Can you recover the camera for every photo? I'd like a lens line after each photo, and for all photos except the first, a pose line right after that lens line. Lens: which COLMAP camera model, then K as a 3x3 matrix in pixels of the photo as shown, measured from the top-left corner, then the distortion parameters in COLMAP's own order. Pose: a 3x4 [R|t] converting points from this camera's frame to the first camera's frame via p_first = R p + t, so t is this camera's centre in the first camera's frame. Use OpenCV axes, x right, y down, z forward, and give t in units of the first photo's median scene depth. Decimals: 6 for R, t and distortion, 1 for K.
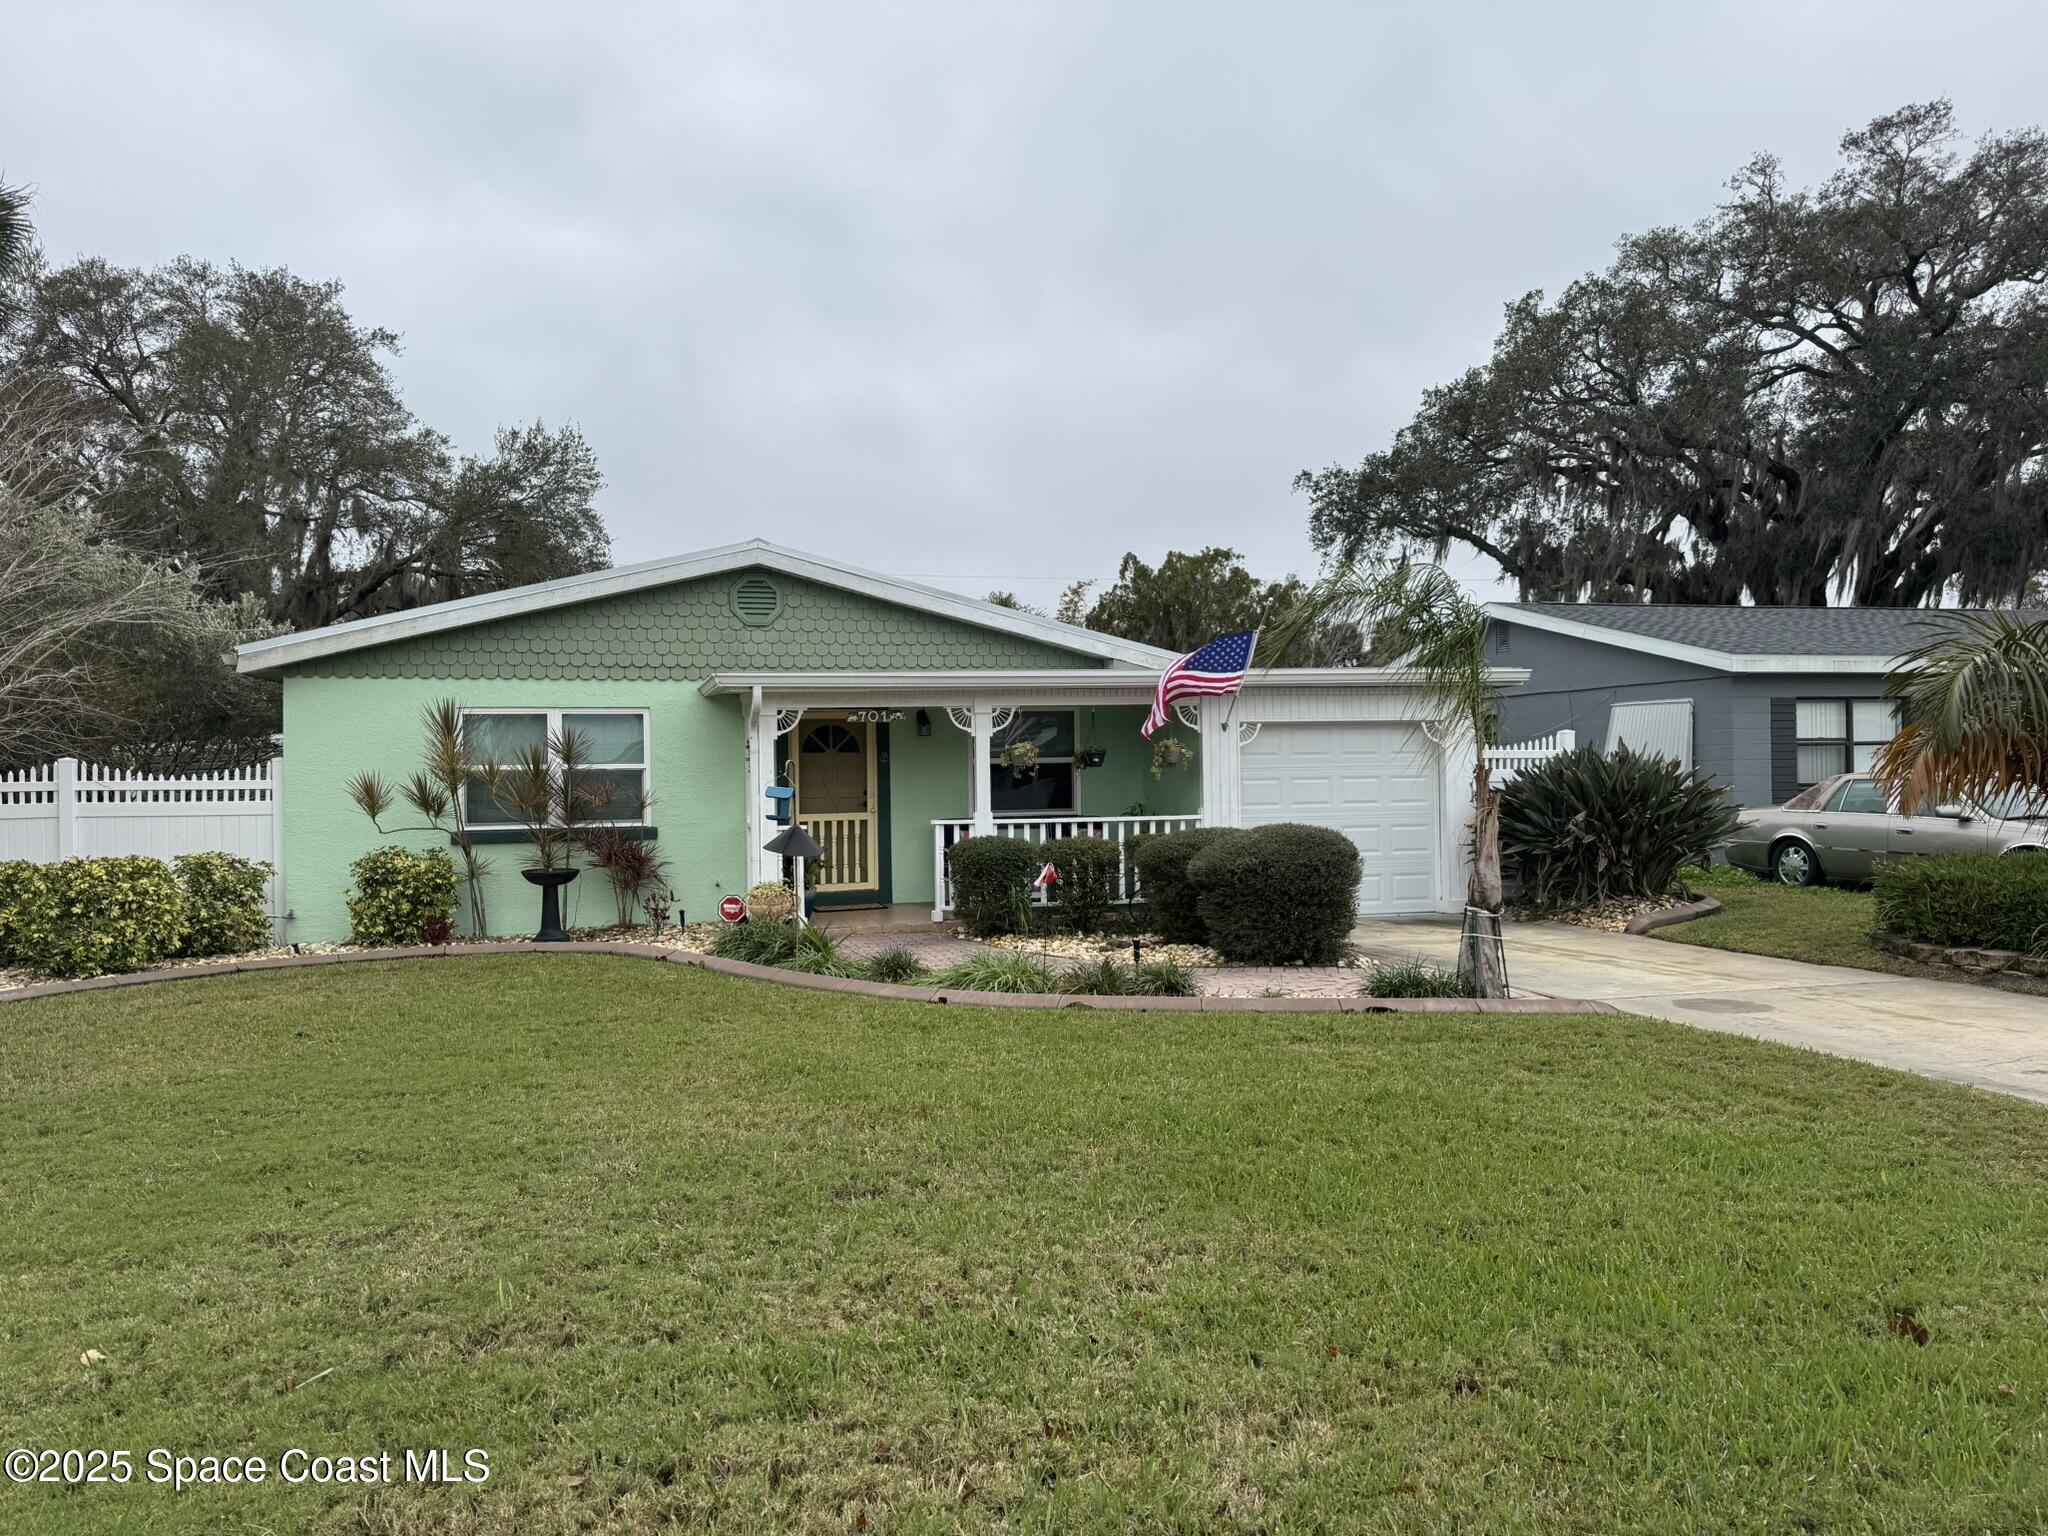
lens RADIAL K [[1432.4, 0, 1042.4], [0, 1432.4, 774.8], [0, 0, 1]] dist [0.064141, -0.053481]
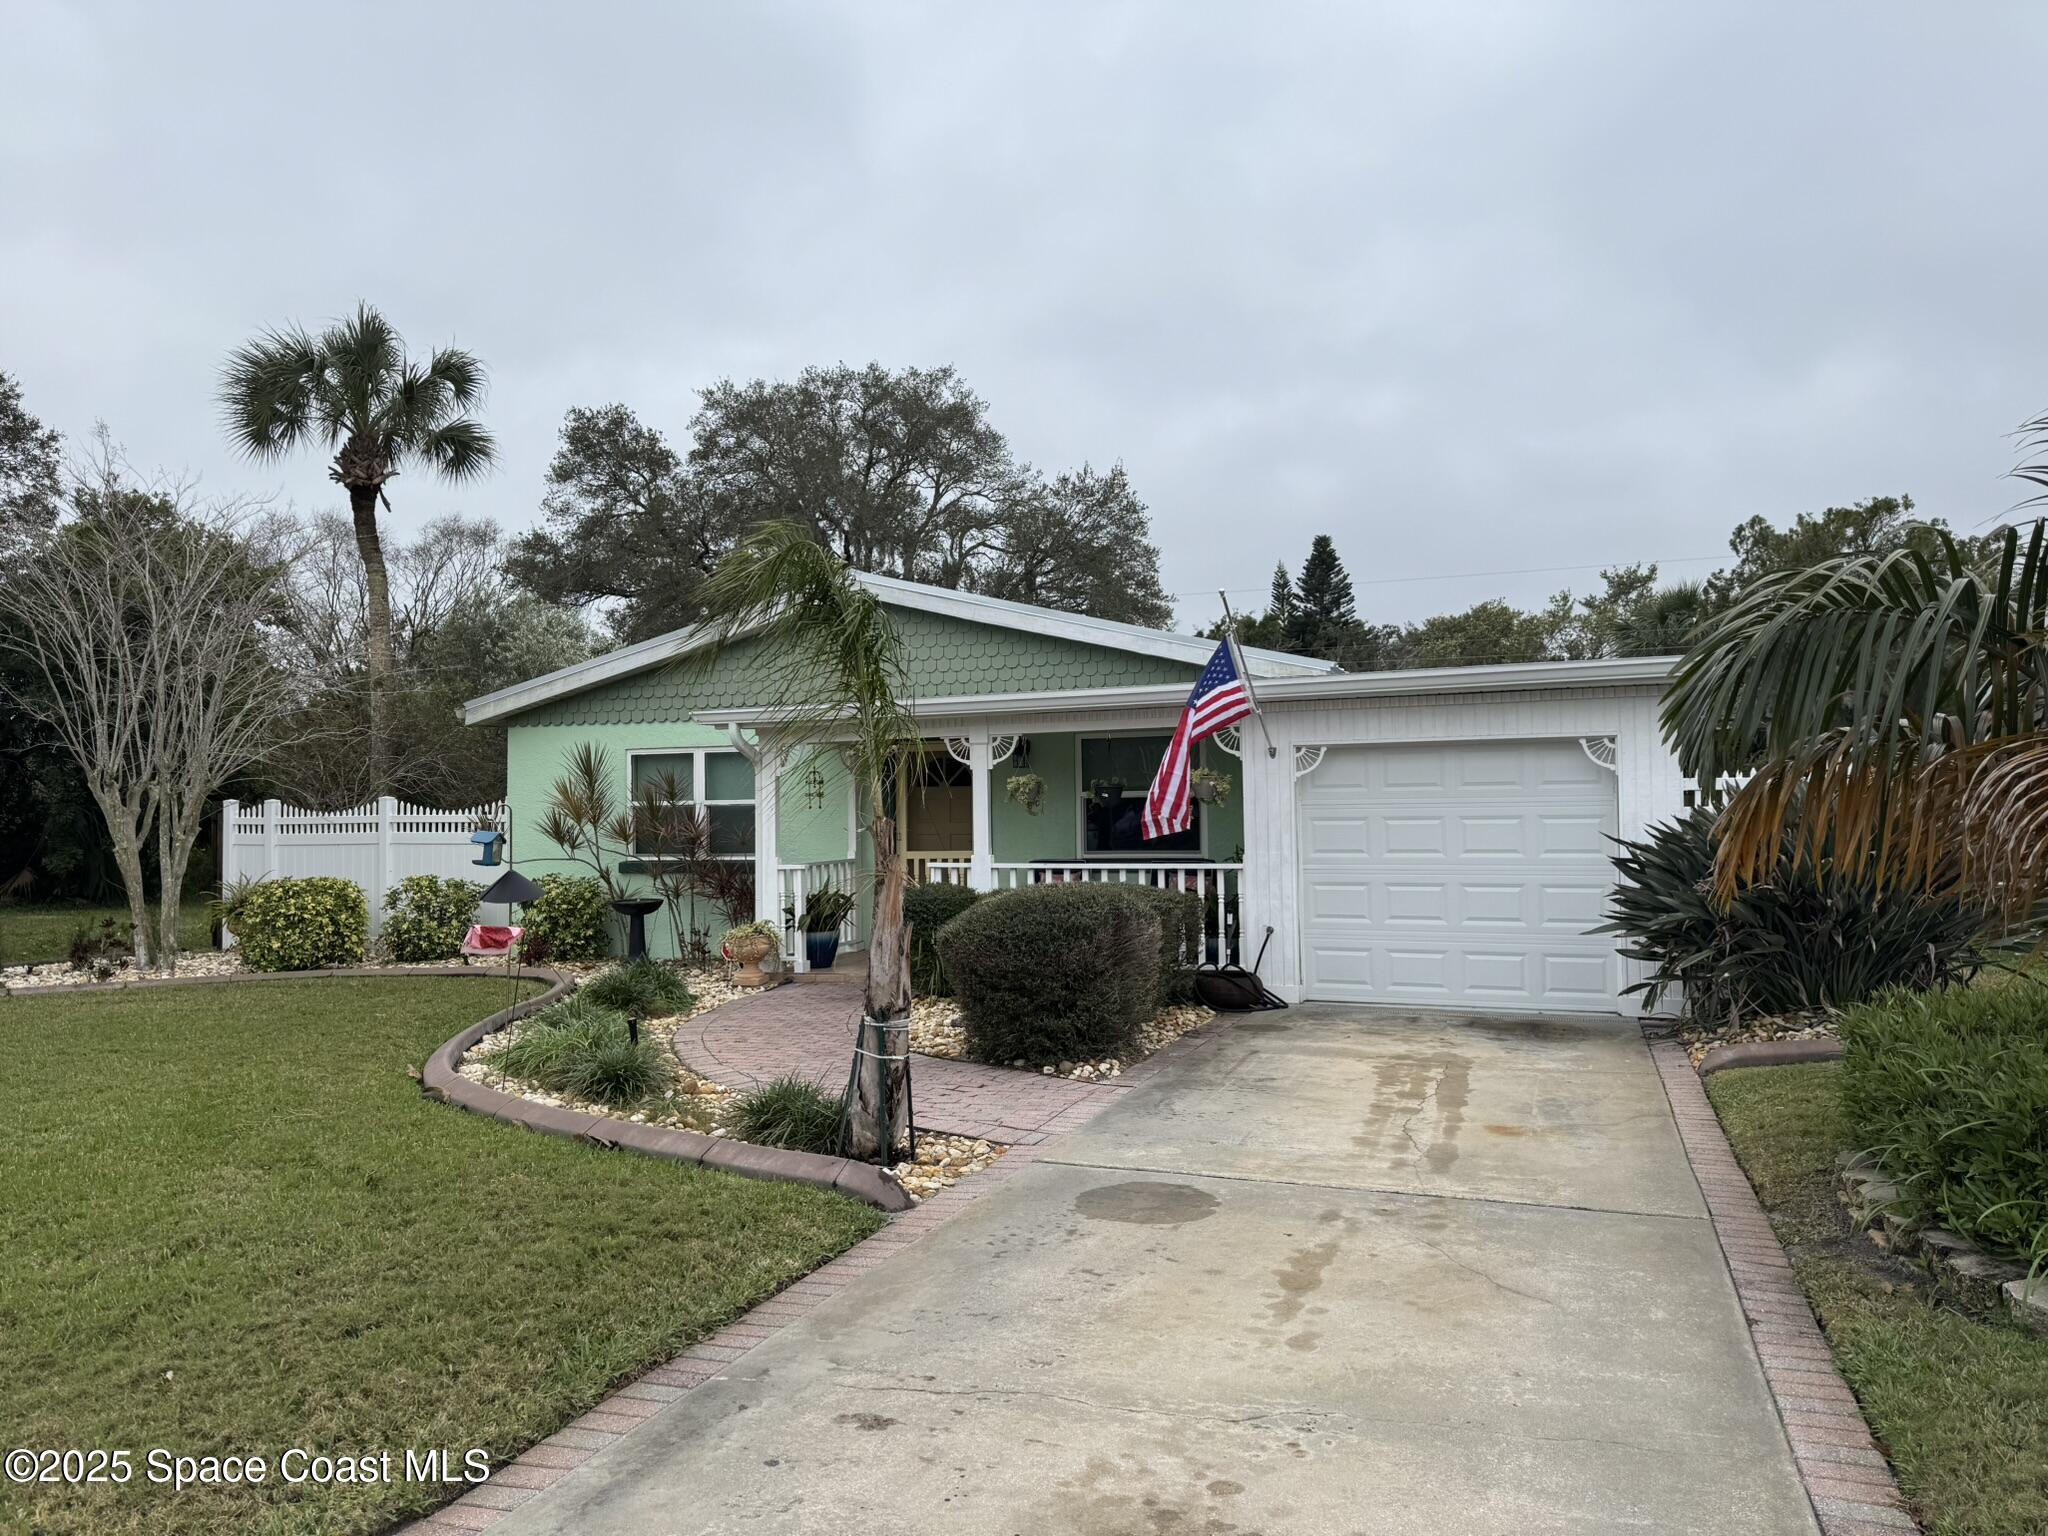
lens RADIAL K [[1432.4, 0, 1041.3], [0, 1432.4, 775.3], [0, 0, 1]] dist [0.064141, -0.053481]
pose [[0.809129, -0.010649, -0.587534, 0.484223], [0.003769, 0.999909, -0.012932, -0.010870], [0.587619, 0.008249, 0.809096, 0.285114]]
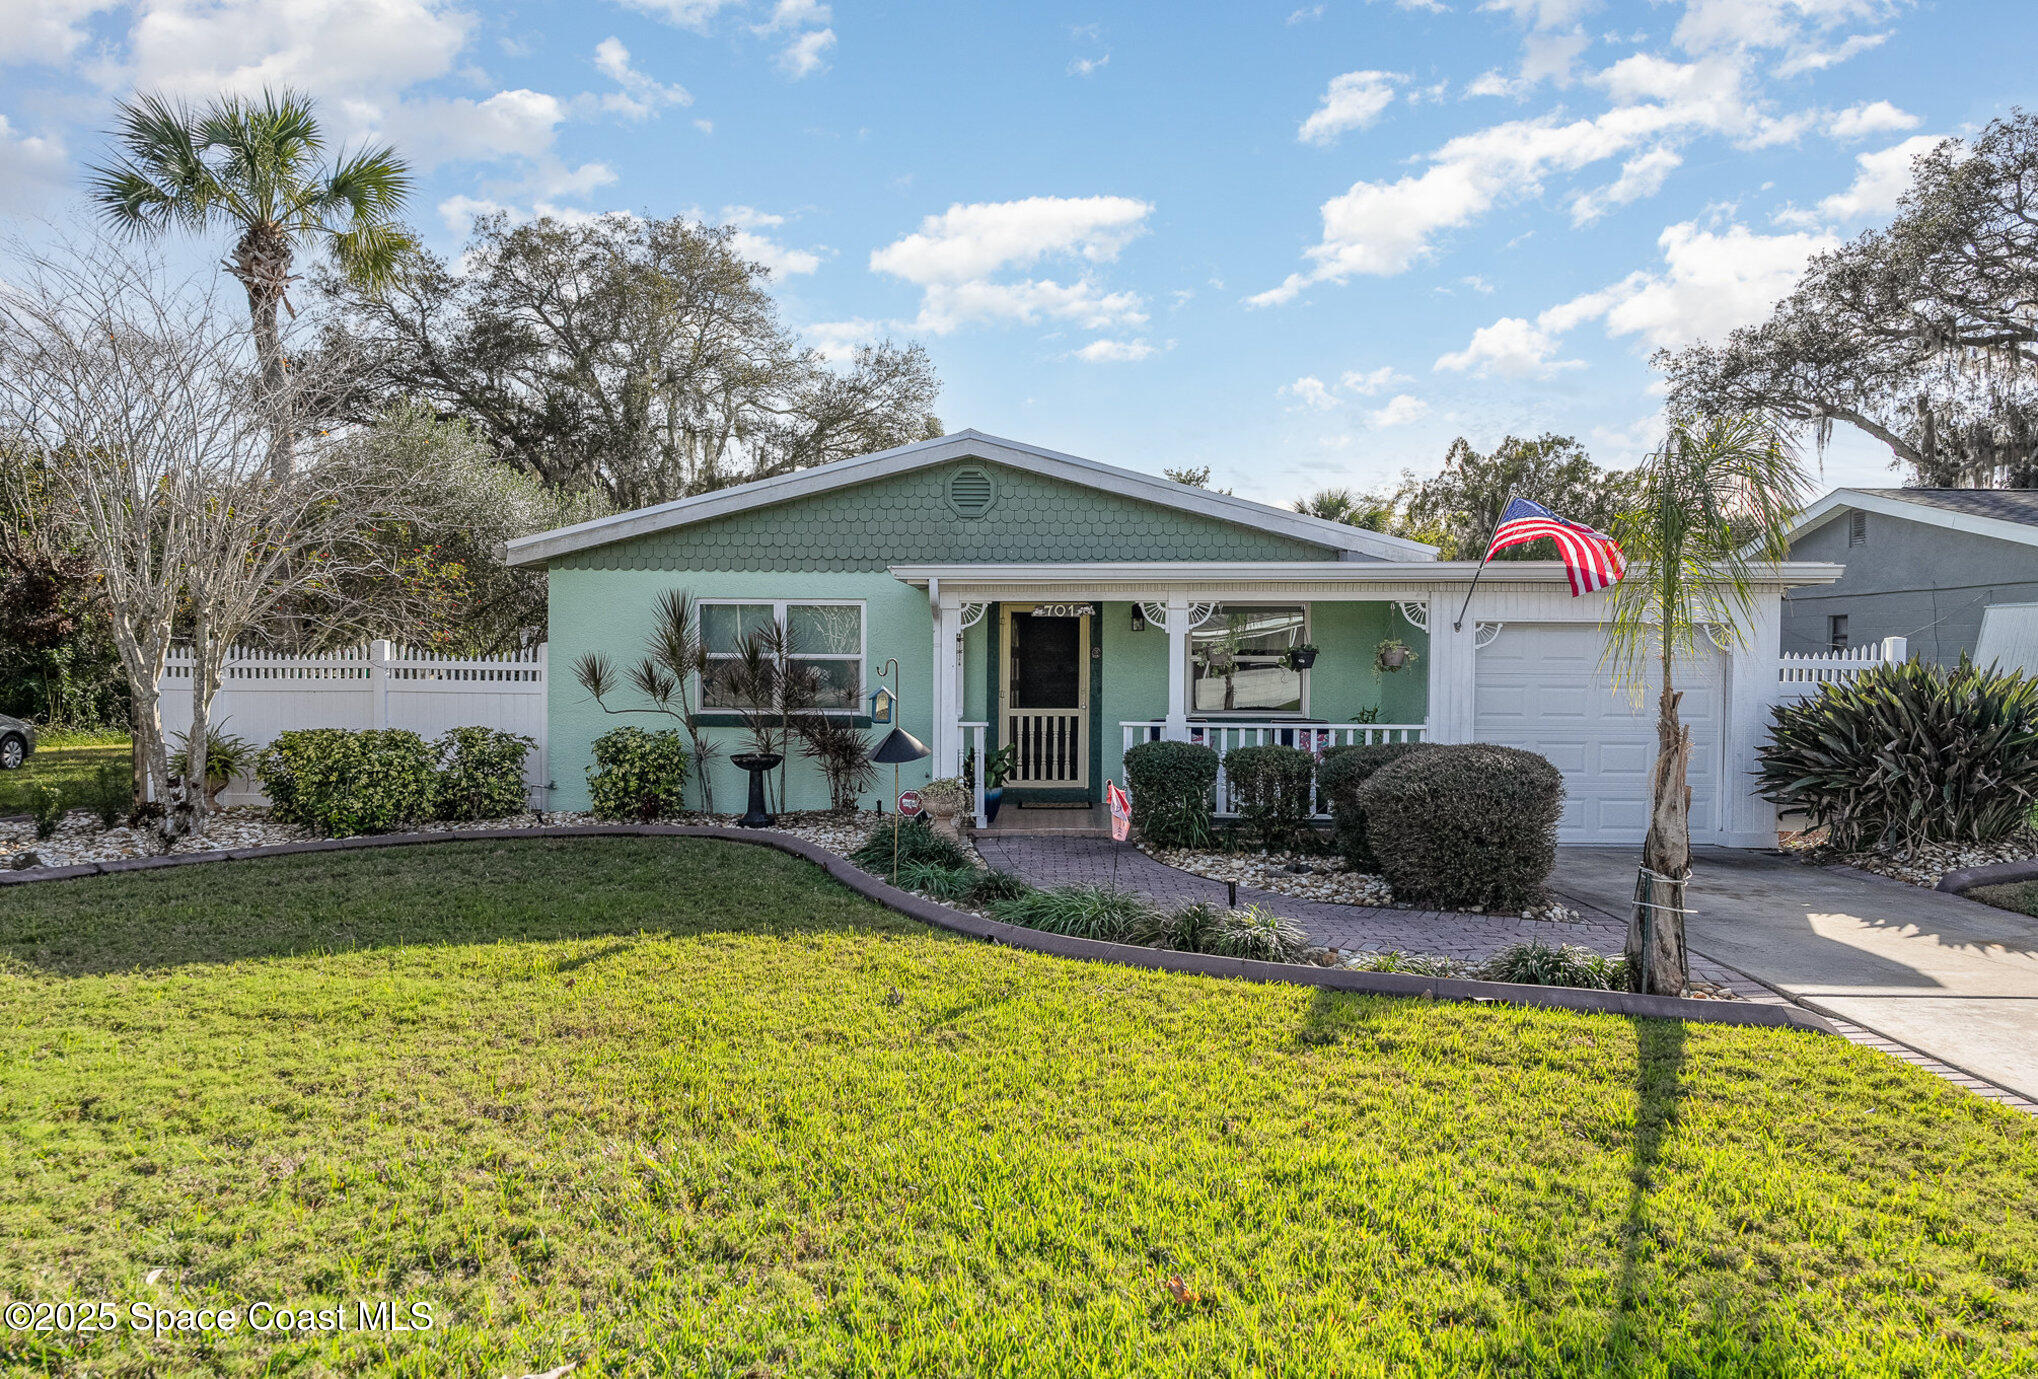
lens RADIAL K [[1321.0, 0, 1035.3], [0, 1321.0, 712.5], [0, 0, 1]] dist [-0.009366, -0.008302]
pose [[0.957094, 0.033689, -0.287814, 0.112691], [-0.022273, 0.998833, 0.042850, -0.009428], [0.288922, -0.034601, 0.956727, 0.140589]]
